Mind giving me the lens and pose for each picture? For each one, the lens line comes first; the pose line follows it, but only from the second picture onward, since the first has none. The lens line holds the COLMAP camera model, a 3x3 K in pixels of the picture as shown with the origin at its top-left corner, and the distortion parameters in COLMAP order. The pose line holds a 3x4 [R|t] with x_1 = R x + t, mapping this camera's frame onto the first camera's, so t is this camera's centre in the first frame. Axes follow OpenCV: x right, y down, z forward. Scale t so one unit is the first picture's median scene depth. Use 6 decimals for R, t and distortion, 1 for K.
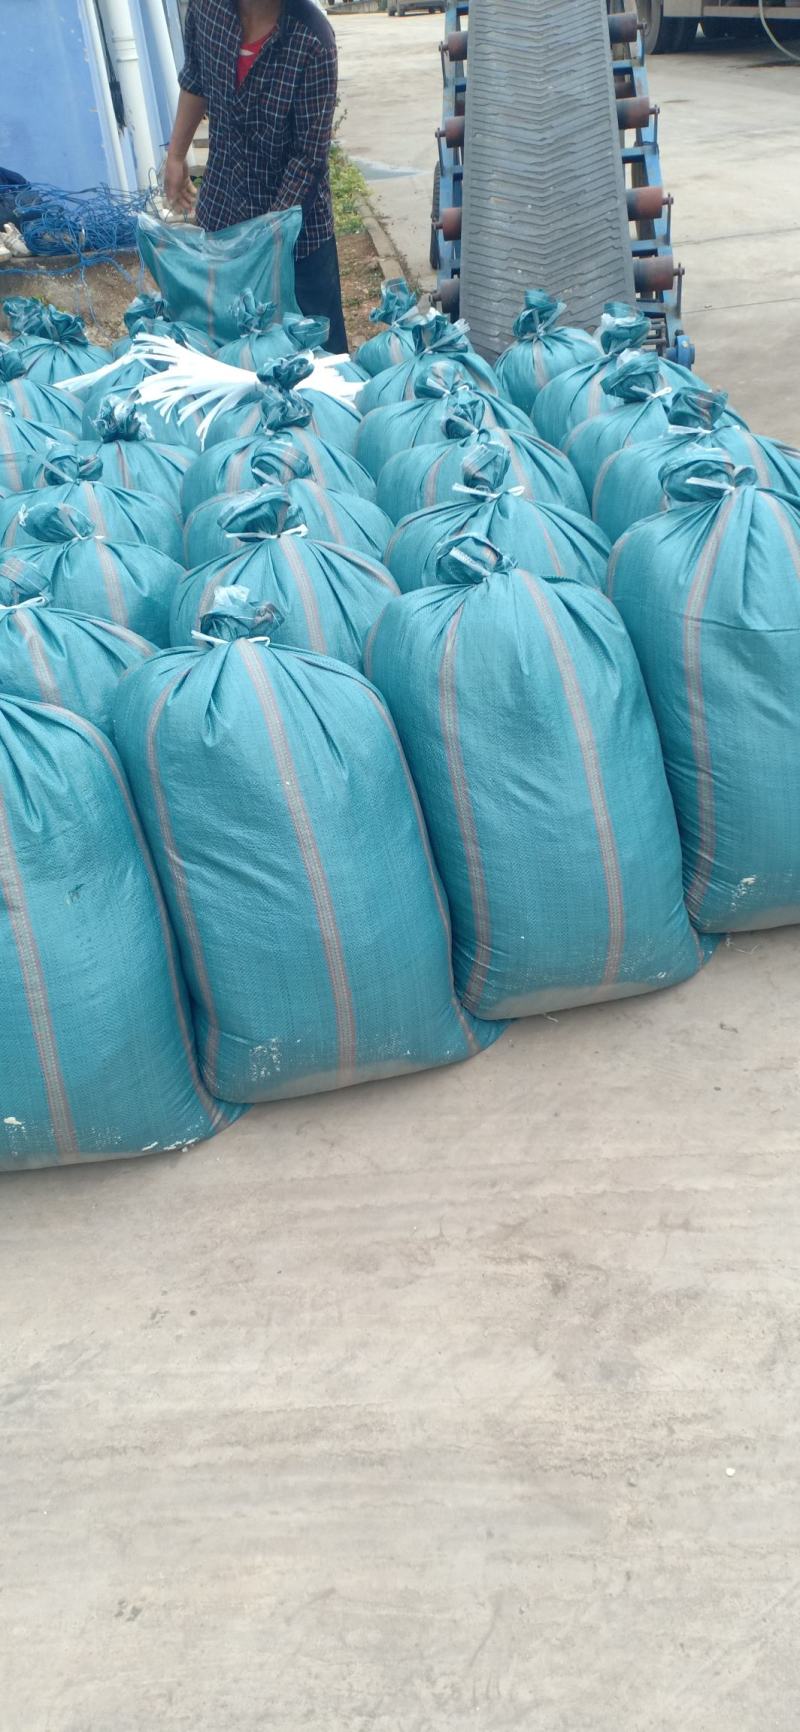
lens RADIAL K [[1304.4, 0, 400.2], [0, 1304.4, 920.9], [0, 0, 1]] dist [0.136430, -0.150737]
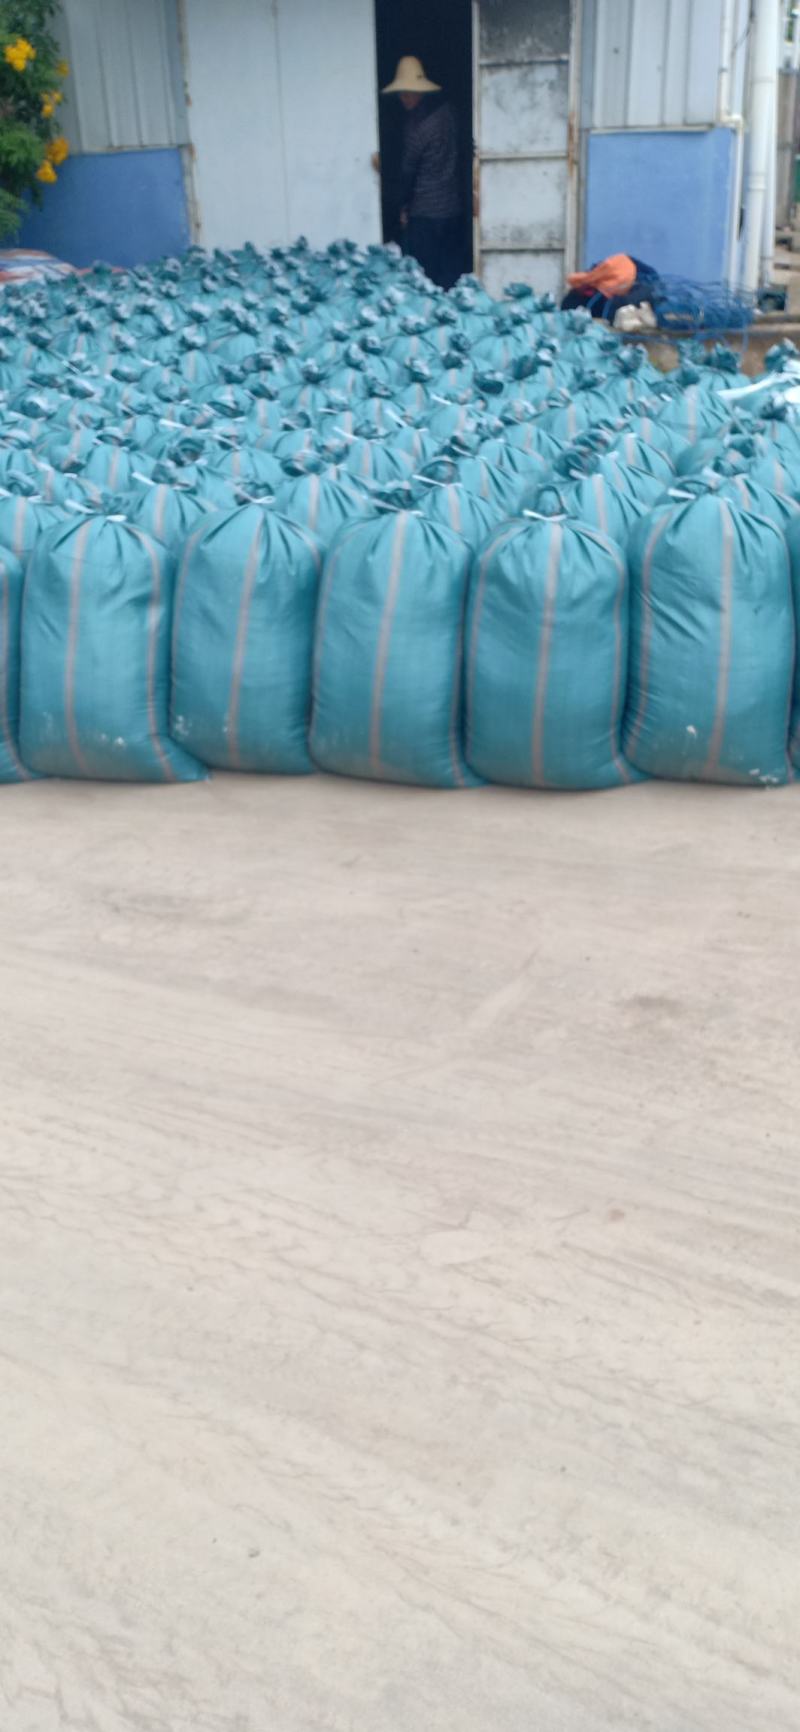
lens RADIAL K [[1450.4, 0, 402.7], [0, 1450.4, 940.4], [0, 0, 1]] dist [0.162962, -0.268397]
pose [[0.946039, 0.208913, -0.247722, -0.107371], [-0.233638, 0.969452, -0.074676, 0.661636], [0.224554, 0.128524, 0.965949, -0.971574]]
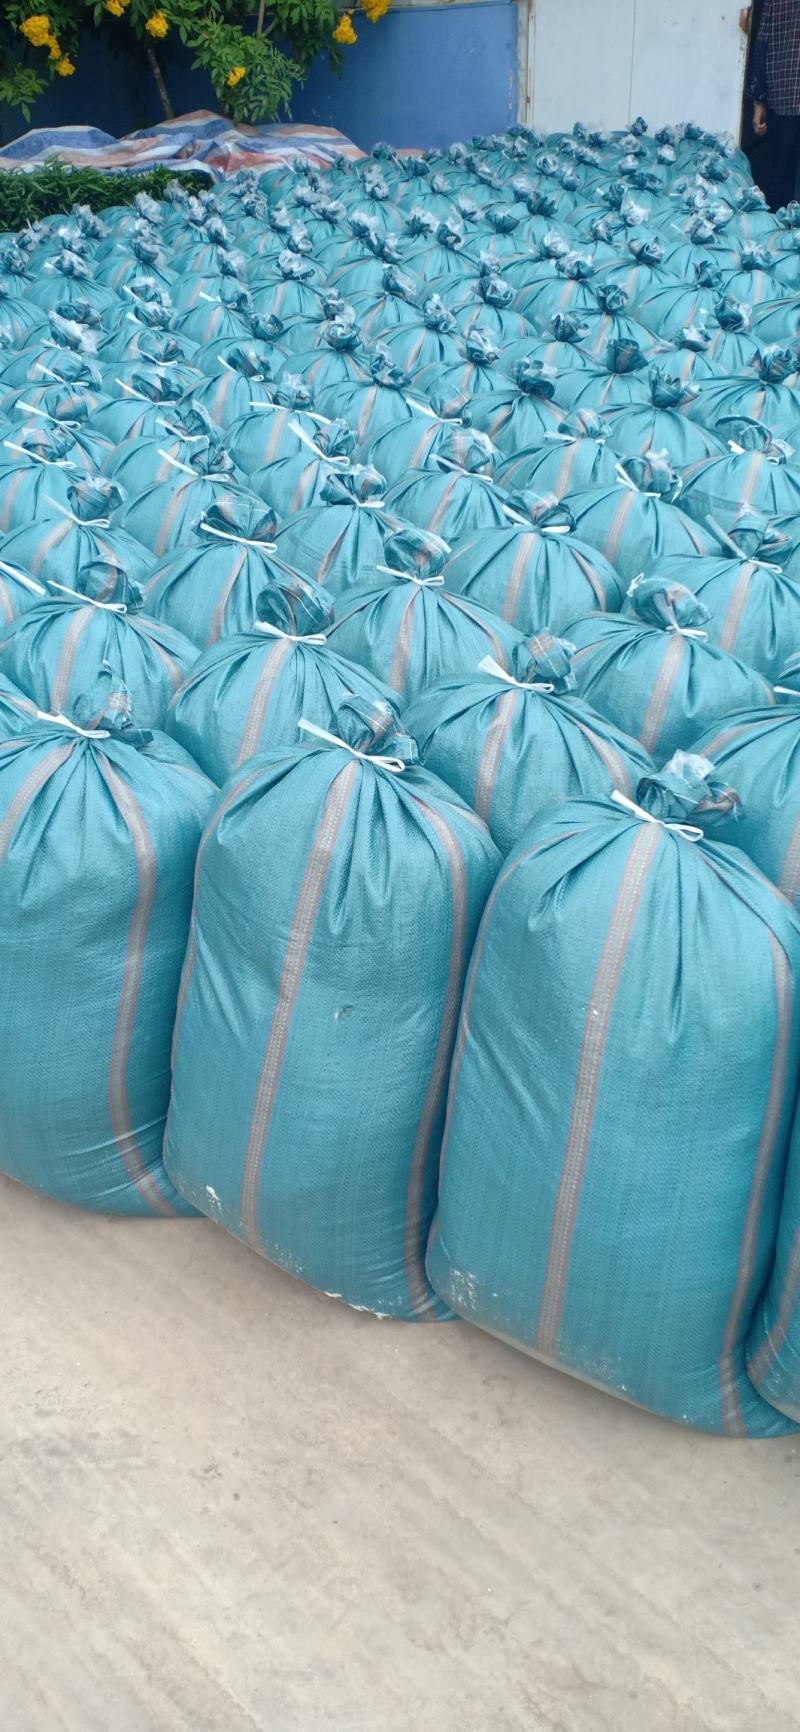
lens RADIAL K [[1365.6, 0, 393.8], [0, 1365.6, 925.4], [0, 0, 1]] dist [0.099271, -0.130867]
pose [[0.729601, 0.434503, -0.528100, 0.236259], [-0.428623, 0.892262, 0.141955, -0.214160], [0.532883, 0.122785, 0.837233, 0.229571]]
